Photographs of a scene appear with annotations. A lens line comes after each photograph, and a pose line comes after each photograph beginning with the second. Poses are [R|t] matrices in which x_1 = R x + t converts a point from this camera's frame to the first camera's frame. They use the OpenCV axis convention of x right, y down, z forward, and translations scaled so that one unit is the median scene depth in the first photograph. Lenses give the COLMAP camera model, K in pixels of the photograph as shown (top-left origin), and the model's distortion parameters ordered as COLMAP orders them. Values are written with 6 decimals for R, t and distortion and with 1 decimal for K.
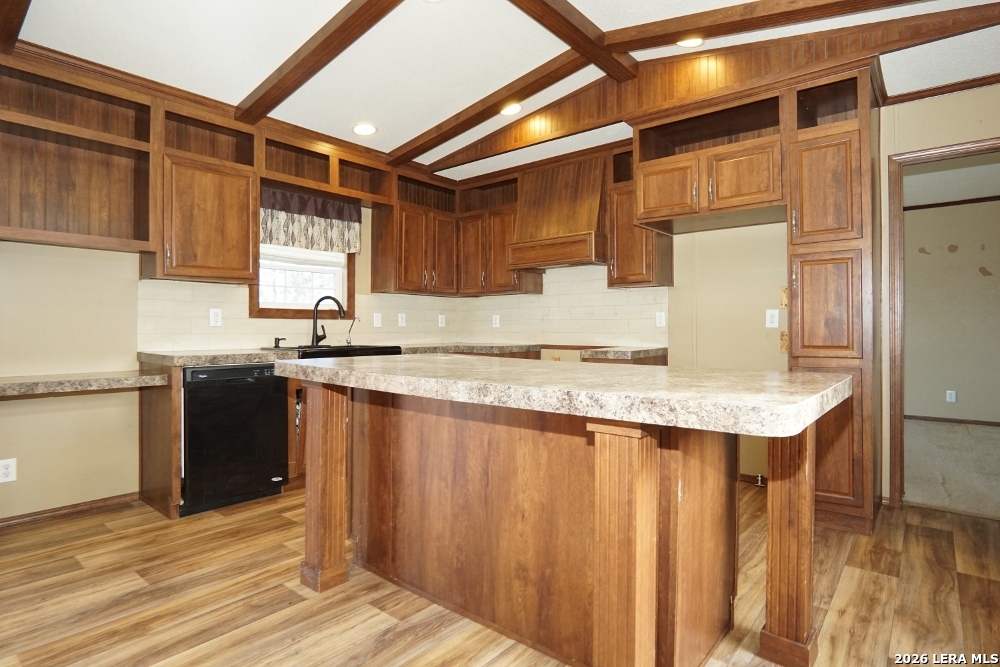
lens RADIAL K [[529.2, 0, 503.4], [0, 529.2, 326.6], [0, 0, 1]] dist [-0.032571, 0.001931]
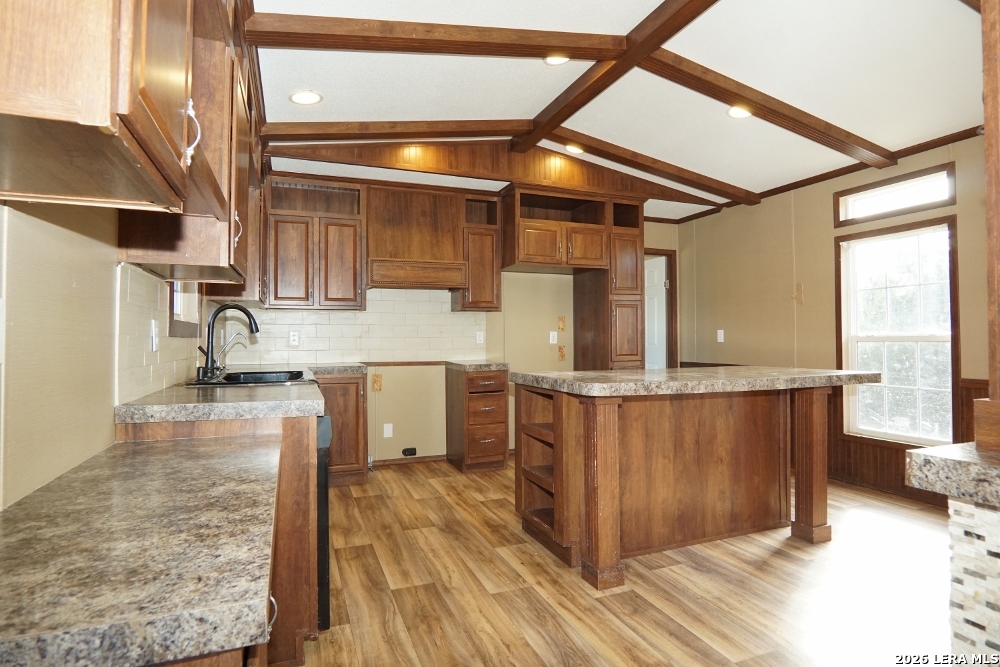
lens RADIAL K [[529.2, 0, 503.4], [0, 529.2, 326.6], [0, 0, 1]] dist [-0.032571, 0.001931]
pose [[0.484661, 0.019156, 0.874492, -1.419566], [0.000689, 0.999751, -0.022282, -0.022124], [-0.874702, 0.011402, 0.484527, 0.644590]]
